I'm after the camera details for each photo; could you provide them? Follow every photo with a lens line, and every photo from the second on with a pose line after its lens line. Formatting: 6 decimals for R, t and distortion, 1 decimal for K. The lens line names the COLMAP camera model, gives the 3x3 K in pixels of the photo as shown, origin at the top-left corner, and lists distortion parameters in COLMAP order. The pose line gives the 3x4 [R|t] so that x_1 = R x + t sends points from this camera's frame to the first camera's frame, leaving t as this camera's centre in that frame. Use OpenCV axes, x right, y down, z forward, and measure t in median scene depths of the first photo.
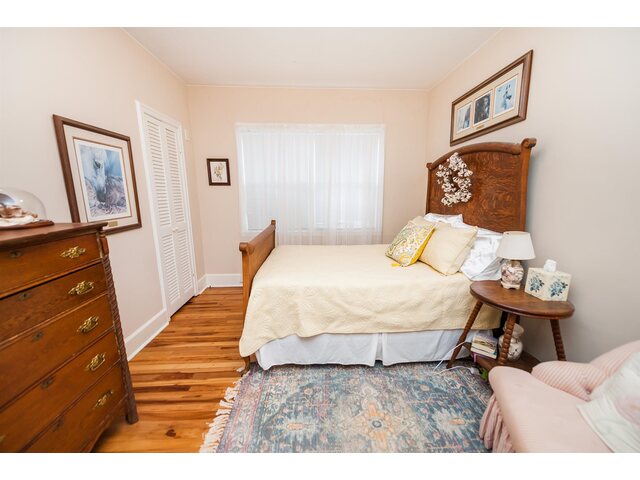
lens RADIAL K [[251.5, 0, 320.0], [0, 251.5, 240.0], [0, 0, 1]] dist [0.007261, -0.000958]
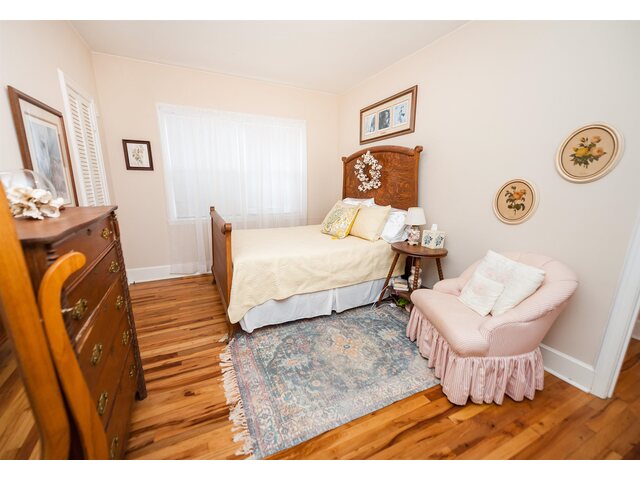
lens RADIAL K [[251.5, 0, 320.0], [0, 251.5, 240.0], [0, 0, 1]] dist [0.007261, -0.000958]
pose [[0.922364, -0.075343, 0.378904, -0.302610], [0.058761, 0.996747, 0.055156, 0.039325], [-0.381827, -0.028609, 0.923791, -0.171189]]
